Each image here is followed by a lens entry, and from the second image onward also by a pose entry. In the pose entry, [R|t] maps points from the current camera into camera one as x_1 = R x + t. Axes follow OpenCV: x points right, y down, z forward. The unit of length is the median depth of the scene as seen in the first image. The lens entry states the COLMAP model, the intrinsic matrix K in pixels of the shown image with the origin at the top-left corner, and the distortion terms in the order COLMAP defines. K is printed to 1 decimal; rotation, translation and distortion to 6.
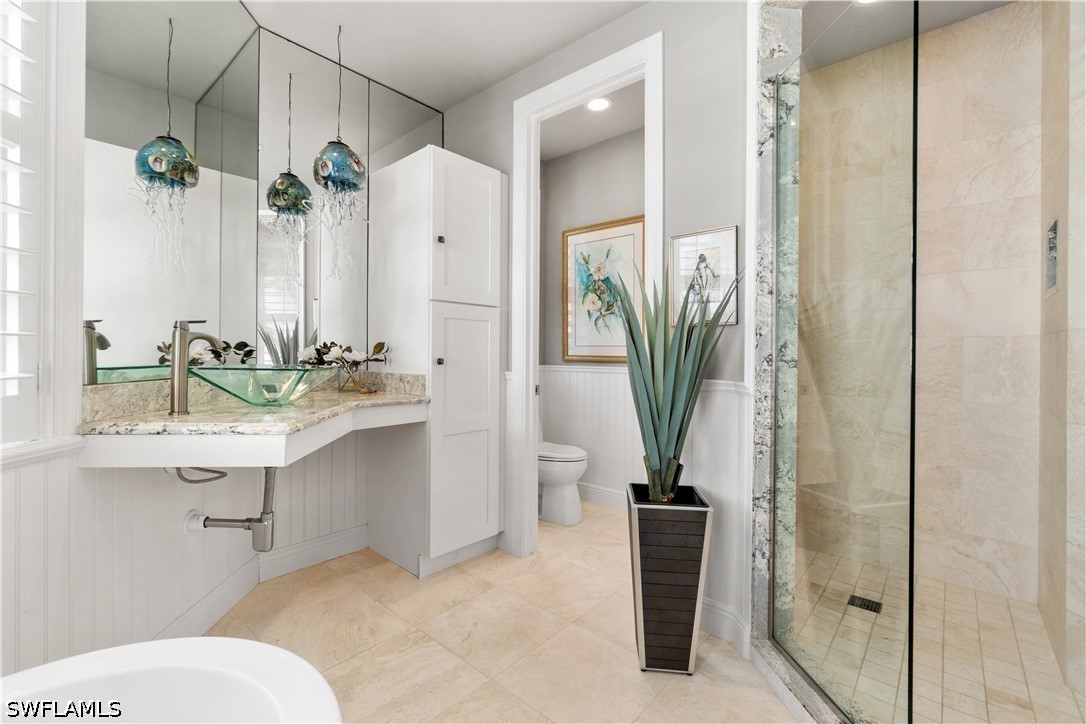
lens RADIAL K [[467.9, 0, 539.7], [0, 467.9, 355.8], [0, 0, 1]] dist [-0.004172, 0.000746]
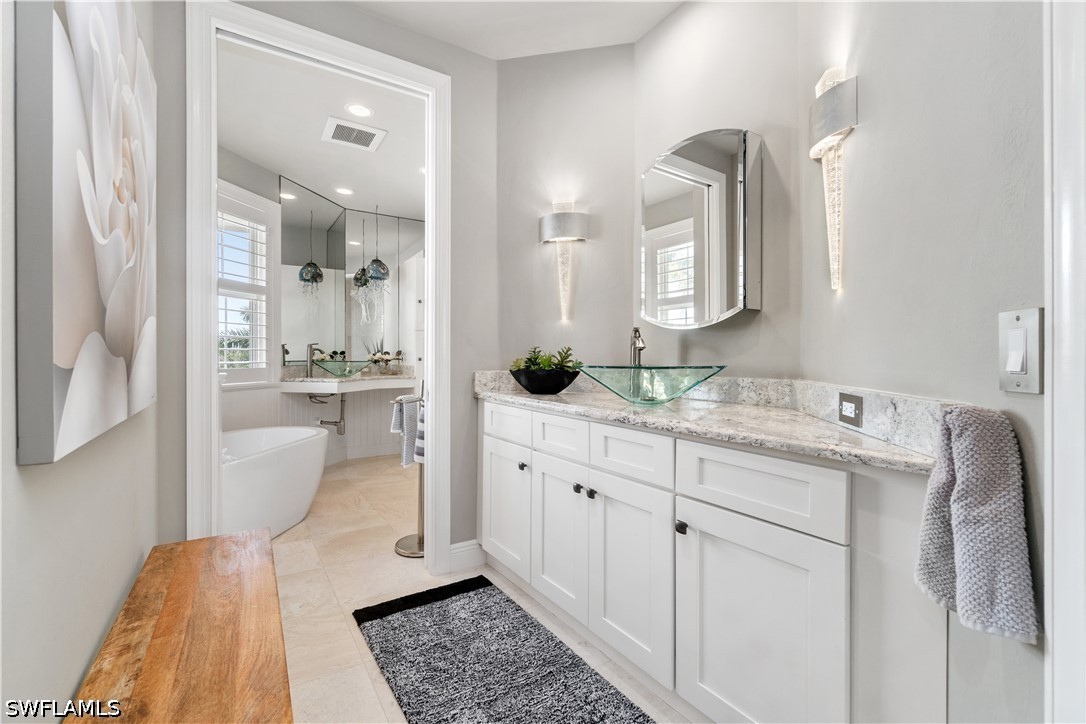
lens RADIAL K [[467.9, 0, 540.4], [0, 467.9, 362.2], [0, 0, 1]] dist [-0.004172, 0.000746]
pose [[0.963853, -0.001443, -0.266430, 0.911610], [0.003090, 0.999979, 0.005762, 0.015111], [0.266416, -0.006377, 0.963837, -0.928159]]
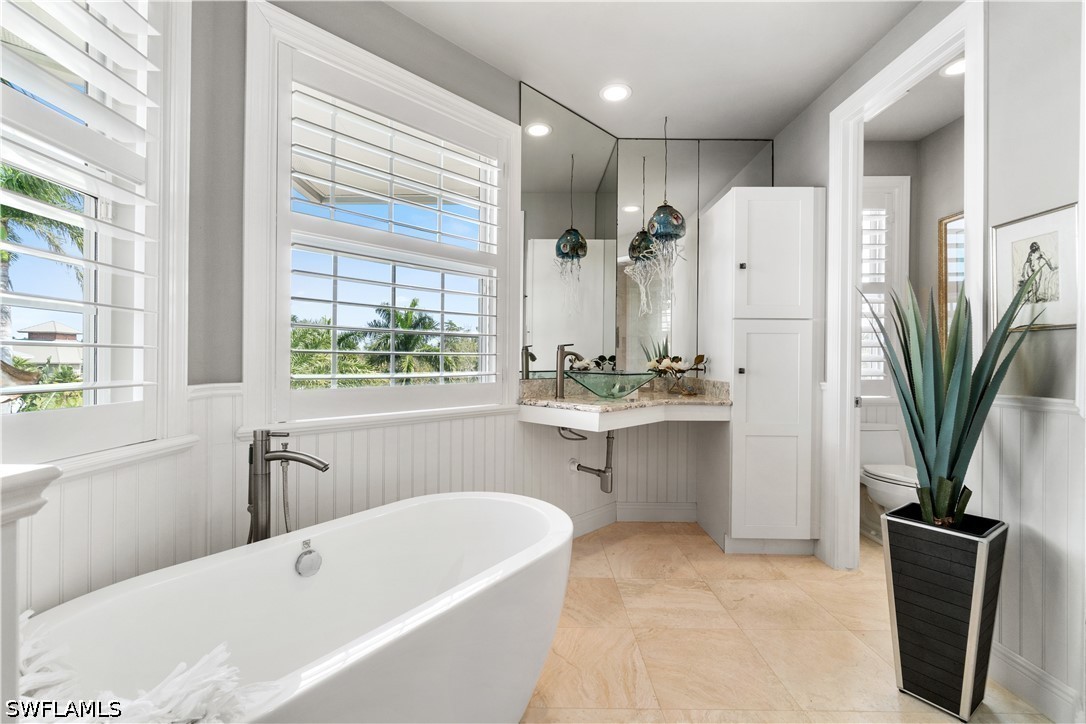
lens RADIAL K [[467.9, 0, 538.2], [0, 467.9, 363.9], [0, 0, 1]] dist [-0.004172, 0.000746]
pose [[0.667530, 0.002472, -0.744578, 0.330222], [-0.005983, 0.999980, -0.002043, 0.000504], [0.744558, 0.005818, 0.667532, -0.160102]]
